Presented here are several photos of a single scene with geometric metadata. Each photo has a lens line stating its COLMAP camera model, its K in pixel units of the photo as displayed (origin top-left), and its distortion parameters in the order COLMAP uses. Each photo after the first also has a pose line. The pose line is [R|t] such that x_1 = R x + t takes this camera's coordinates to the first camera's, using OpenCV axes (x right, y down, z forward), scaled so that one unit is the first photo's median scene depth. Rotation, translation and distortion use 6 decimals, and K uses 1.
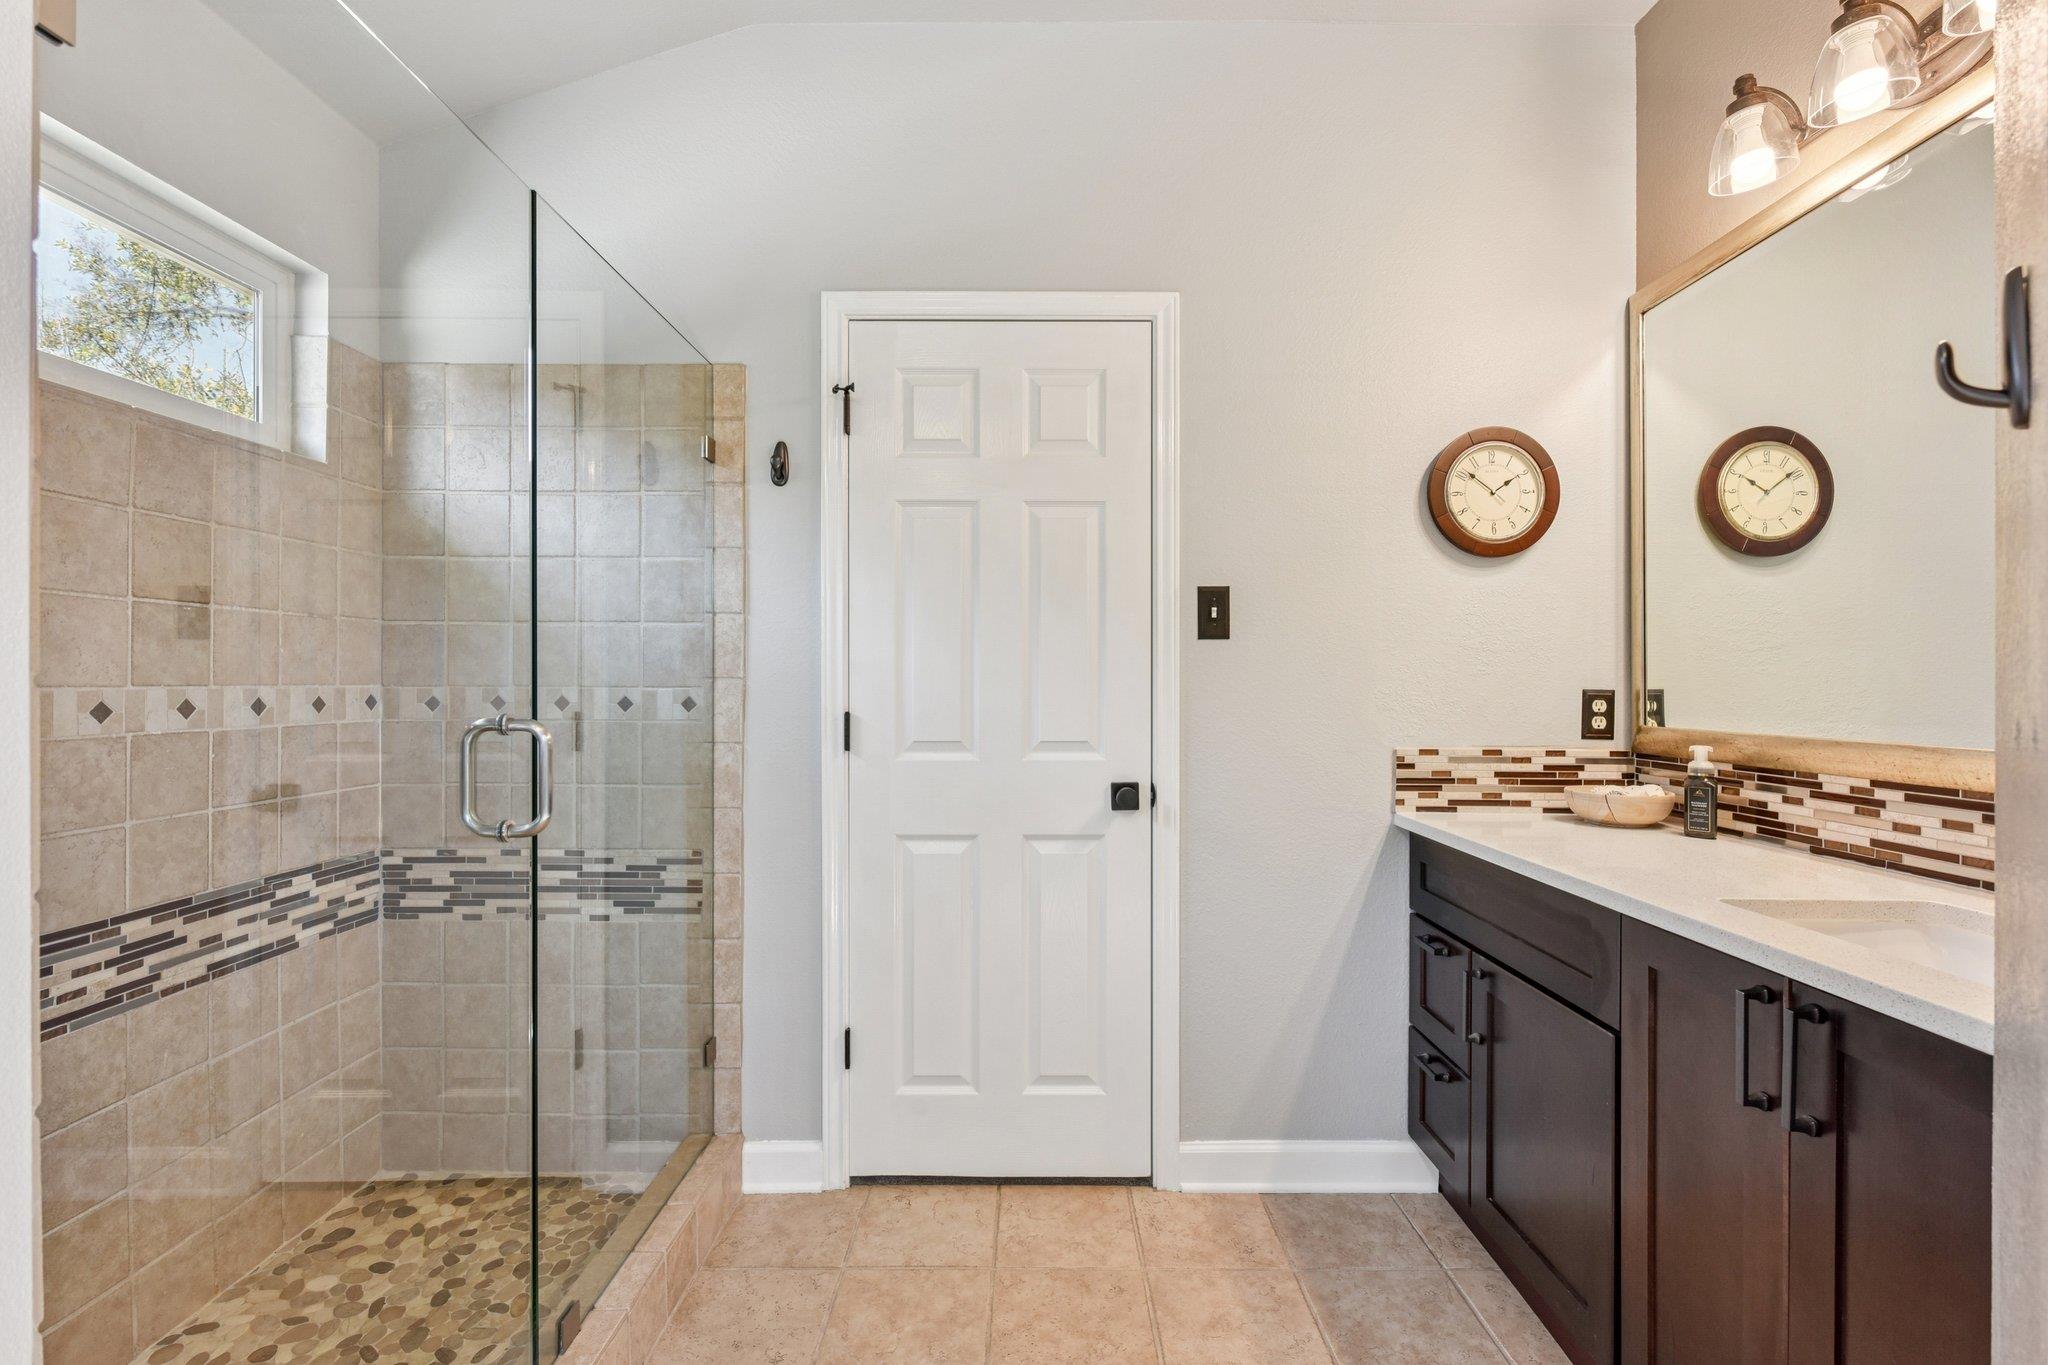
lens RADIAL K [[888.8, 0, 1014.0], [0, 888.8, 666.7], [0, 0, 1]] dist [-0.001721, -0.000374]
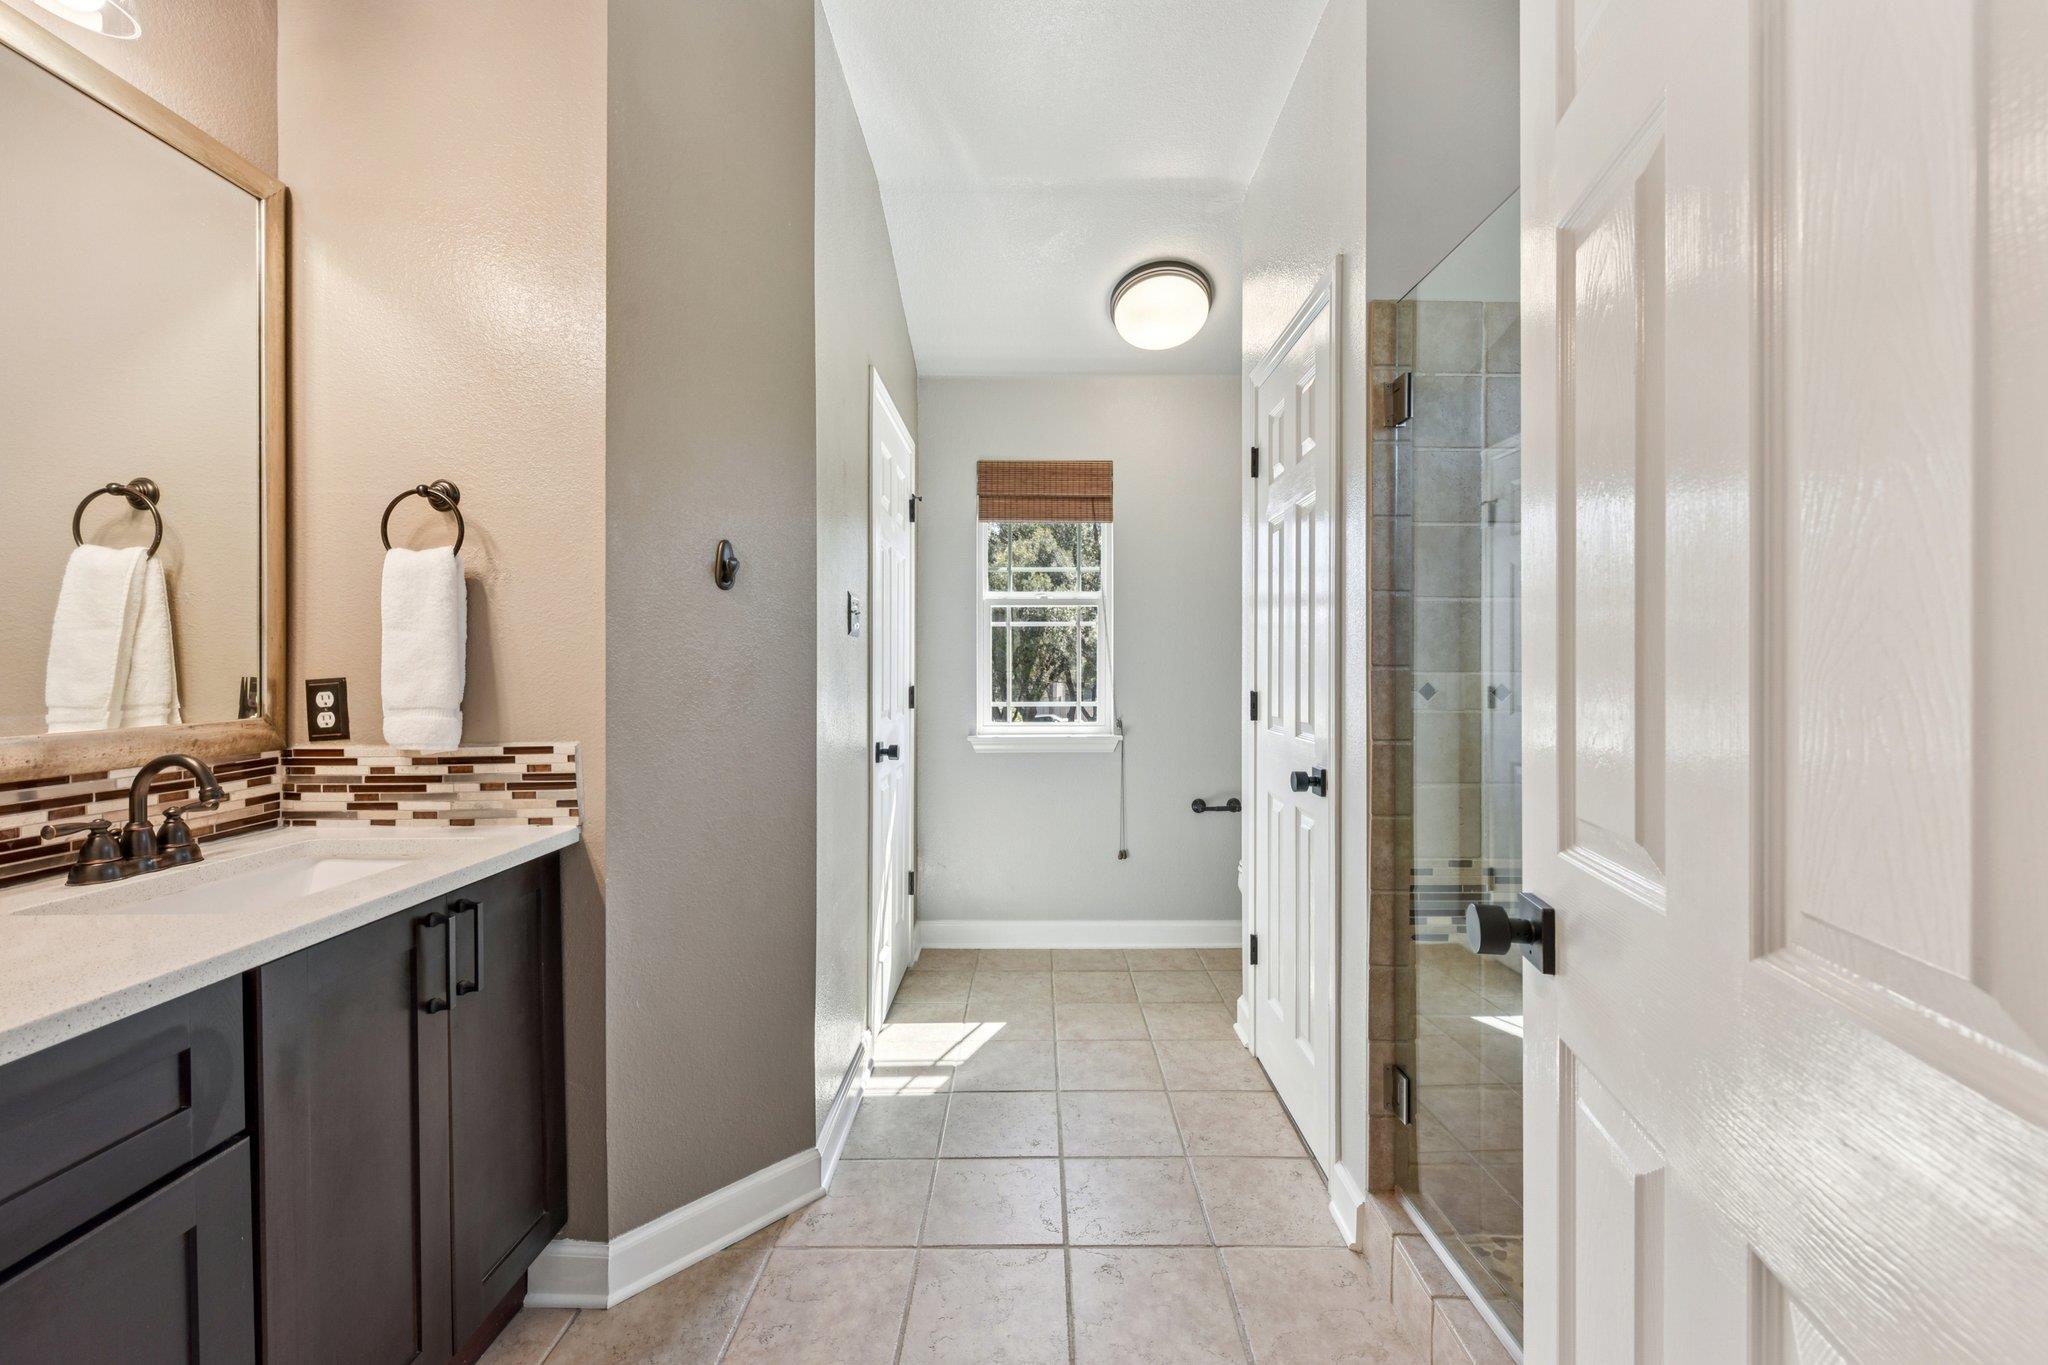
lens RADIAL K [[811.9, 0, 1038.5], [0, 811.9, 675.7], [0, 0, 1]] dist [0.007165, -0.001747]
pose [[-0.999470, -0.008978, 0.031299, -0.014757], [-0.008976, 0.999960, 0.000207, 0.014562], [-0.031300, -0.000074, -0.999510, 1.476529]]
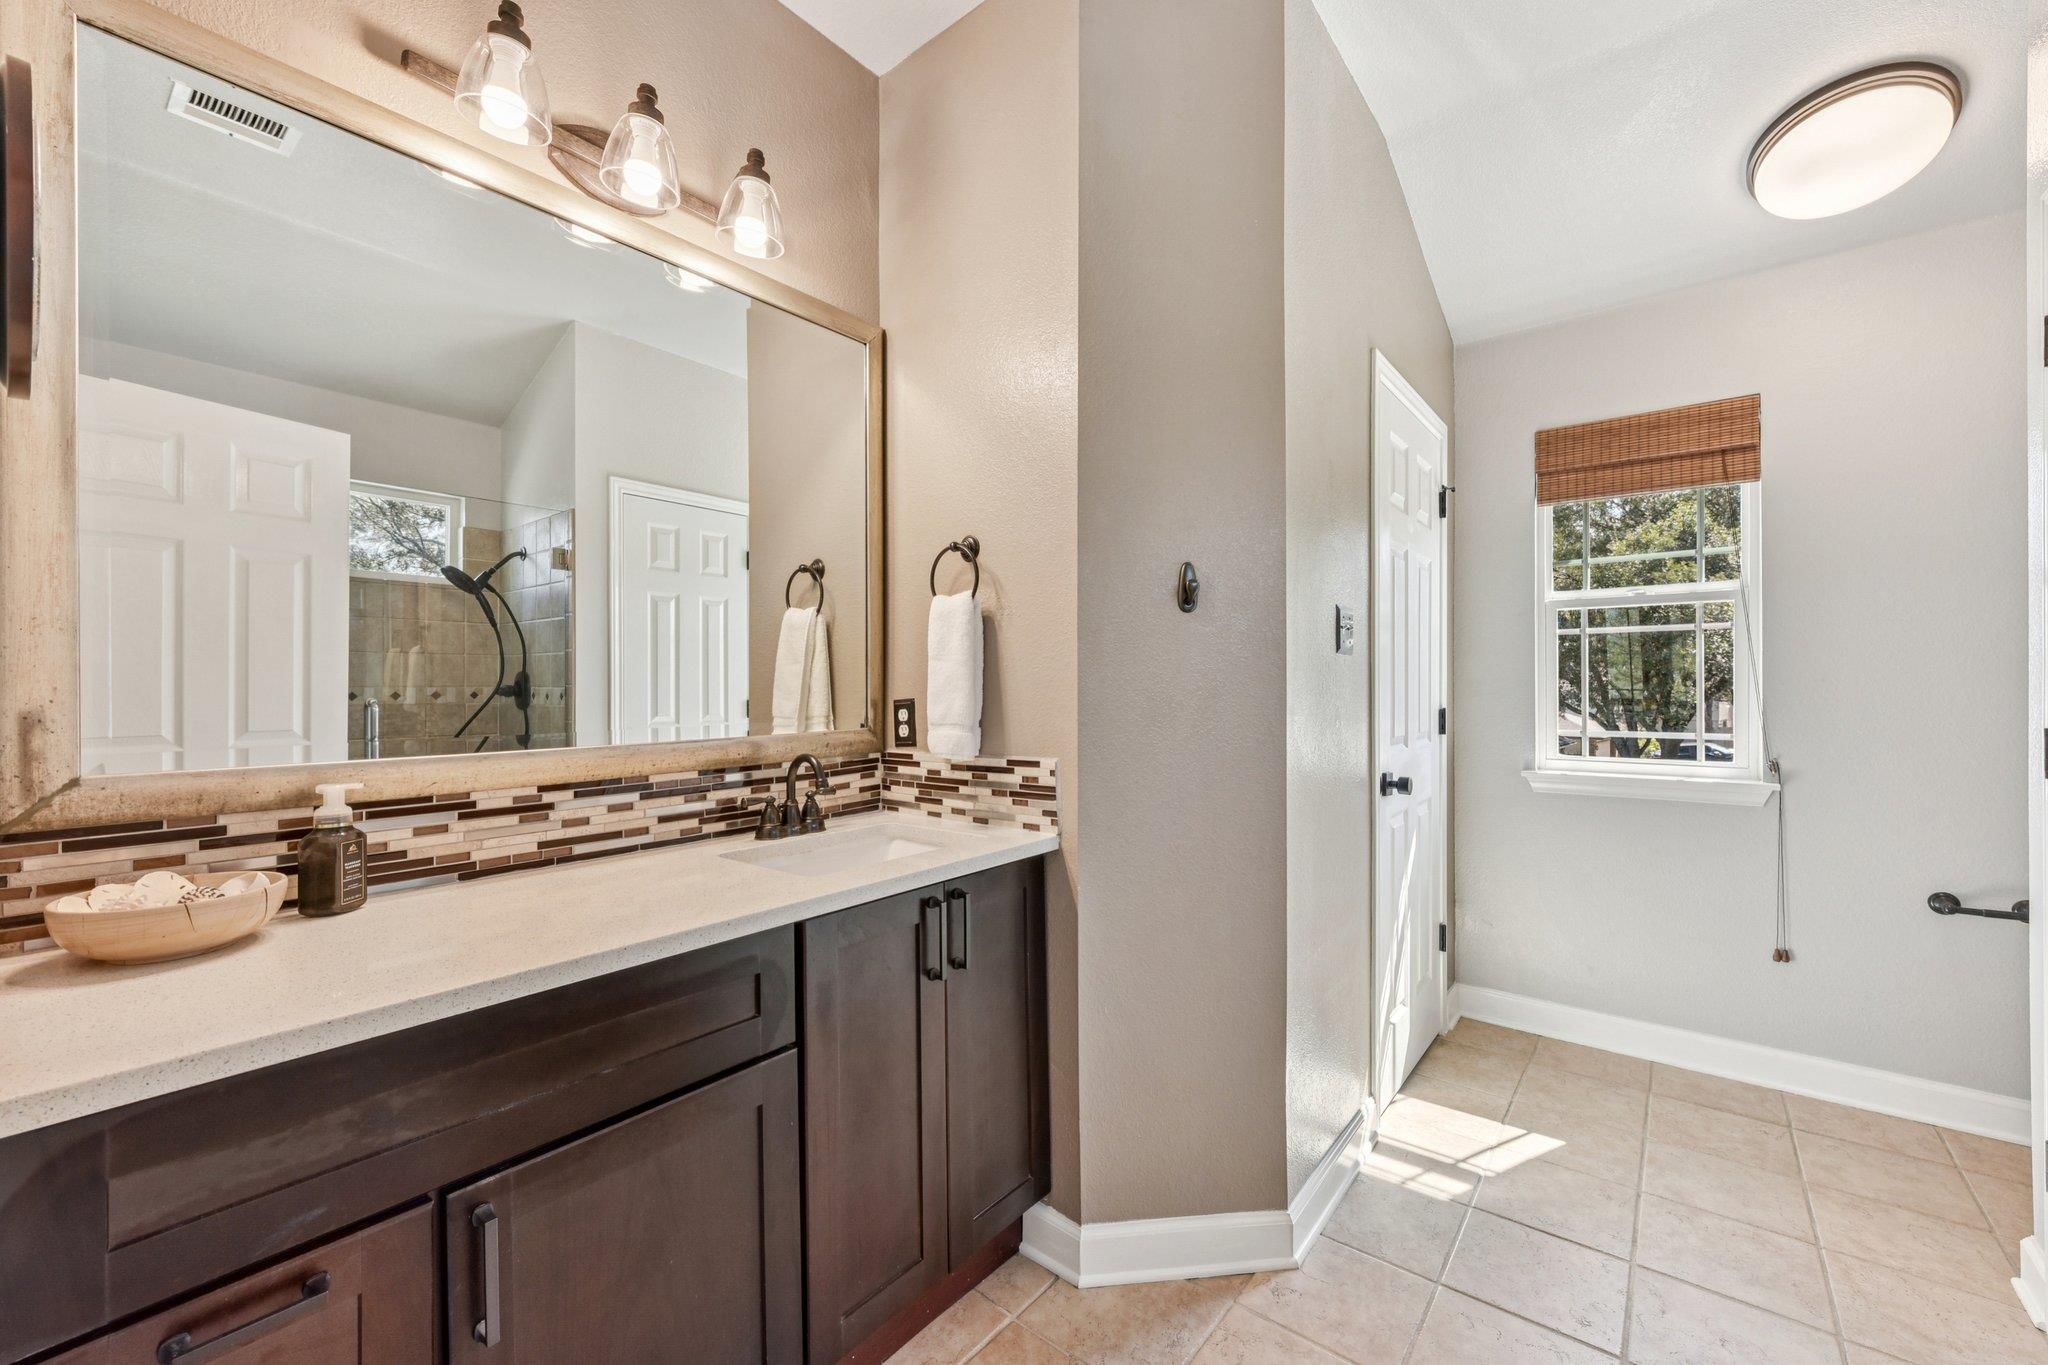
lens RADIAL K [[811.9, 0, 1032.0], [0, 811.9, 687.2], [0, 0, 1]] dist [0.007165, -0.001747]
pose [[-0.758904, -0.008150, 0.651151, -0.101680], [-0.009224, 0.999956, 0.001764, 0.003595], [-0.651137, -0.004668, -0.758946, 1.360306]]
